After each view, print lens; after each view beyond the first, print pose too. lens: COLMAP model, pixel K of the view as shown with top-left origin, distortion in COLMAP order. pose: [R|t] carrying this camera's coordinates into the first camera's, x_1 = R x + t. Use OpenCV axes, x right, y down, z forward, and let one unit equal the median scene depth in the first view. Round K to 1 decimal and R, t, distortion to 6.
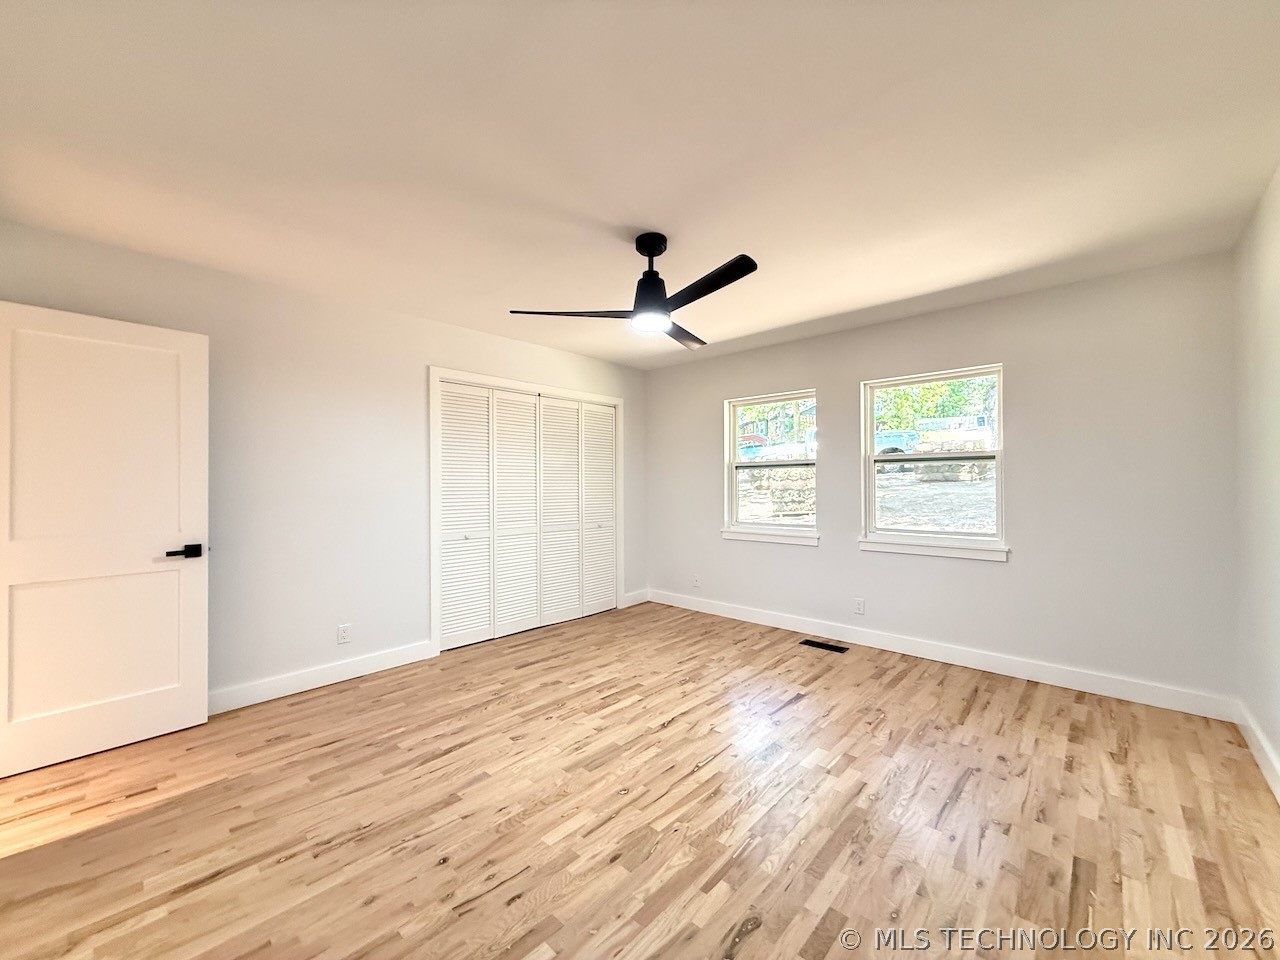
lens RADIAL K [[508.7, 0, 637.7], [0, 508.7, 483.7], [0, 0, 1]] dist [0.001250, -0.000033]
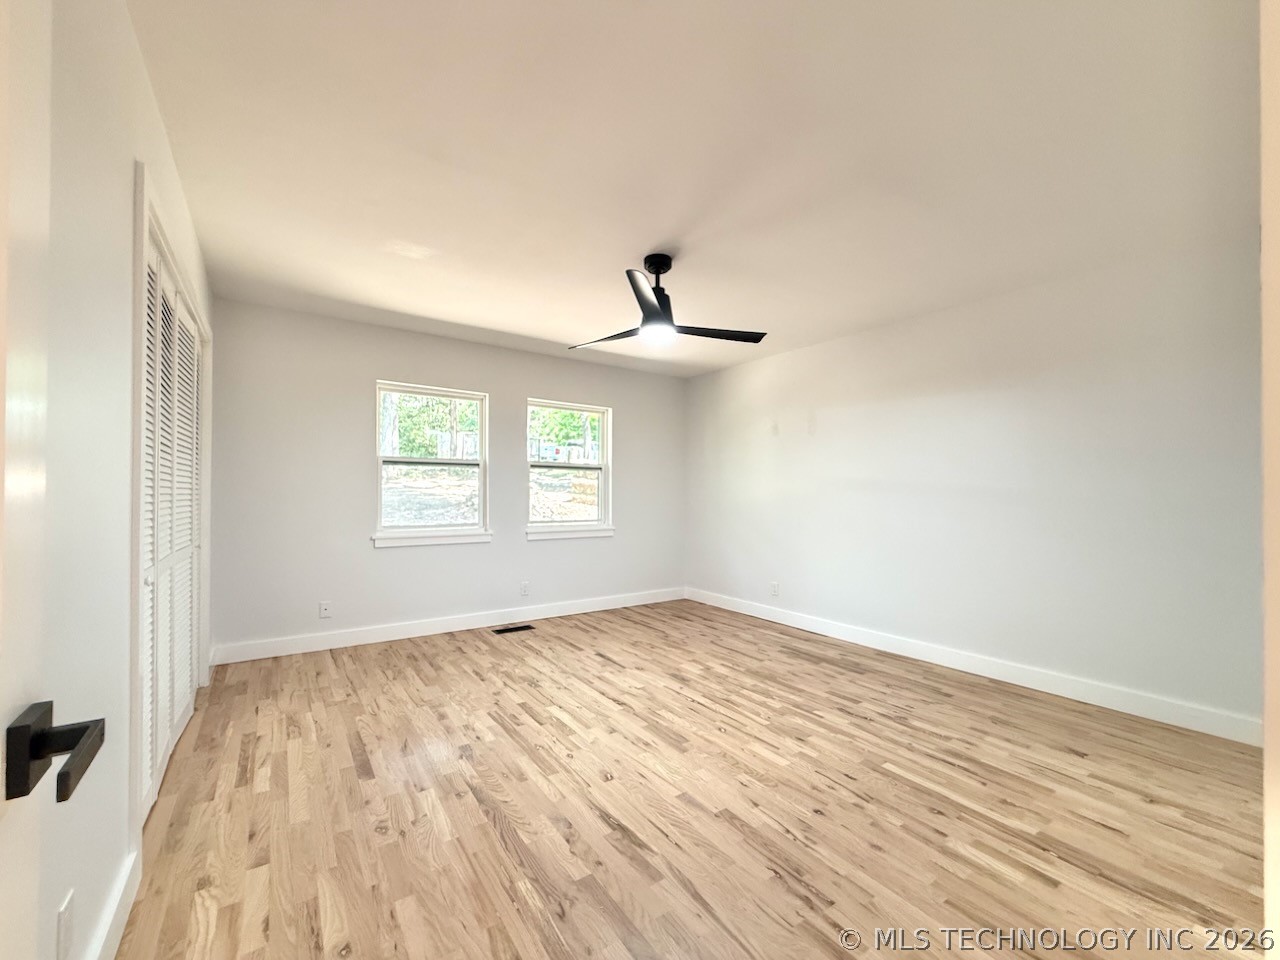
lens RADIAL K [[515.2, 0, 638.2], [0, 515.2, 488.4], [0, 0, 1]] dist [-0.000535, -0.000076]
pose [[0.206541, 0.017916, 0.978274, -0.836243], [-0.008118, 0.999829, -0.016596, 0.033988], [-0.978404, -0.004514, 0.206651, 0.617273]]
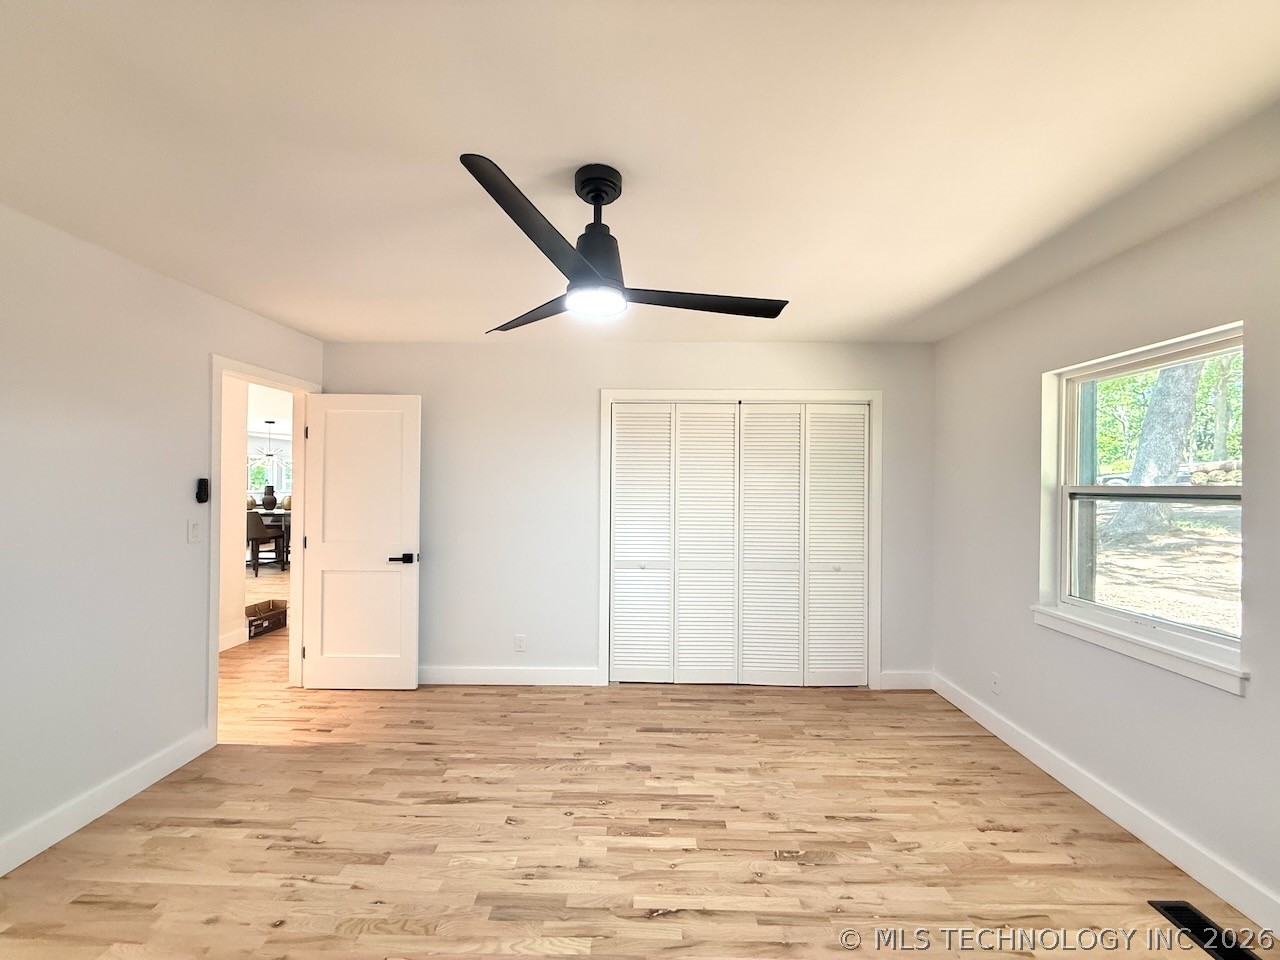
lens RADIAL K [[508.2, 0, 637.5], [0, 508.2, 482.2], [0, 0, 1]] dist [0.000689, -0.000089]
pose [[0.670245, 0.008654, -0.742089, 0.428651], [-0.009938, 0.999947, 0.002685, -0.063949], [0.742073, 0.005575, 0.670296, 0.455606]]
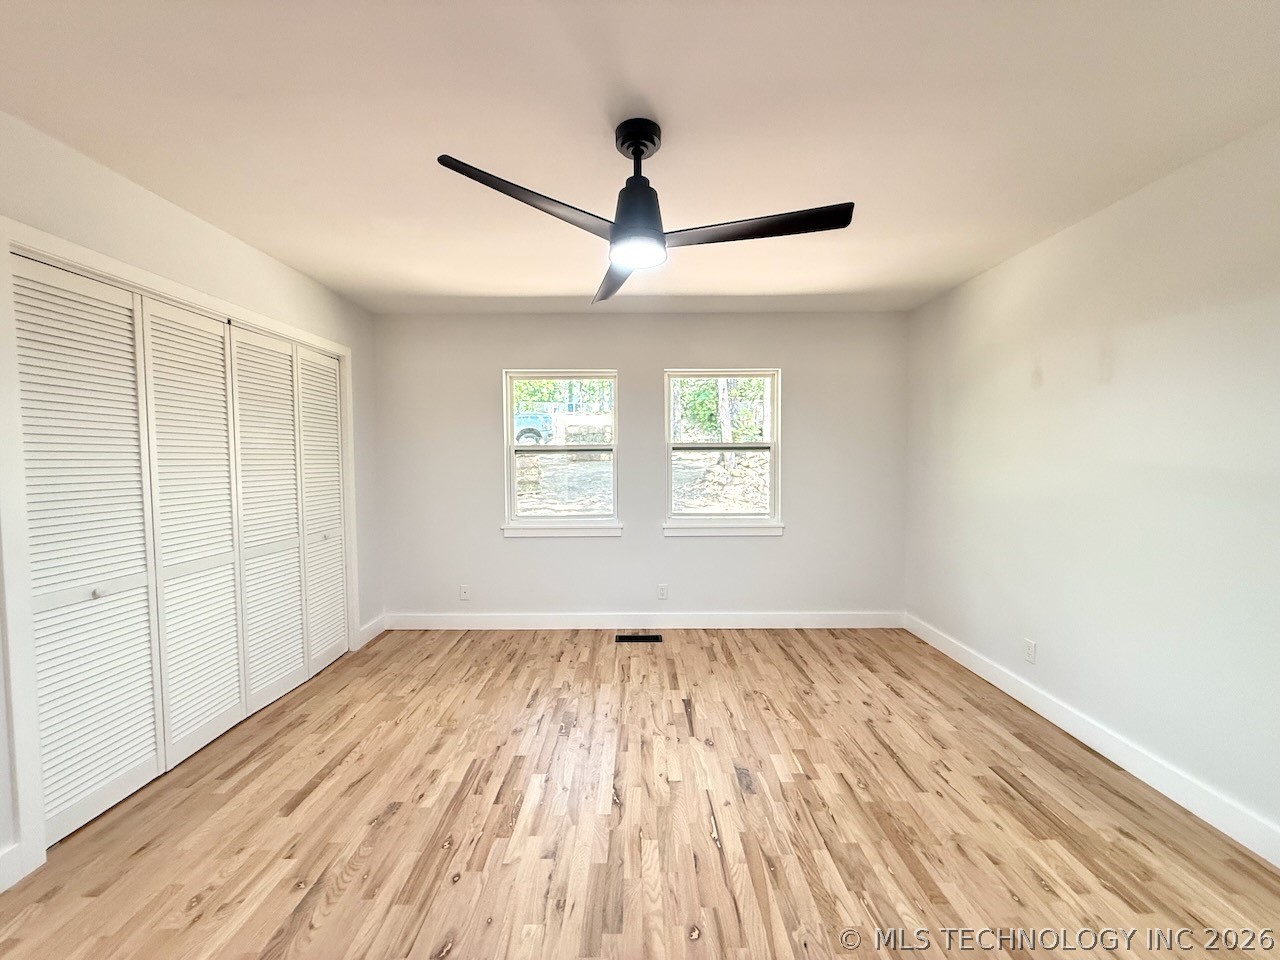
lens RADIAL K [[508.2, 0, 637.5], [0, 508.2, 482.2], [0, 0, 1]] dist [0.000689, -0.000089]
pose [[0.731964, -0.030929, 0.680641, -0.351651], [0.001374, 0.999034, 0.043919, -0.026816], [-0.681342, -0.031211, 0.731299, 0.368919]]
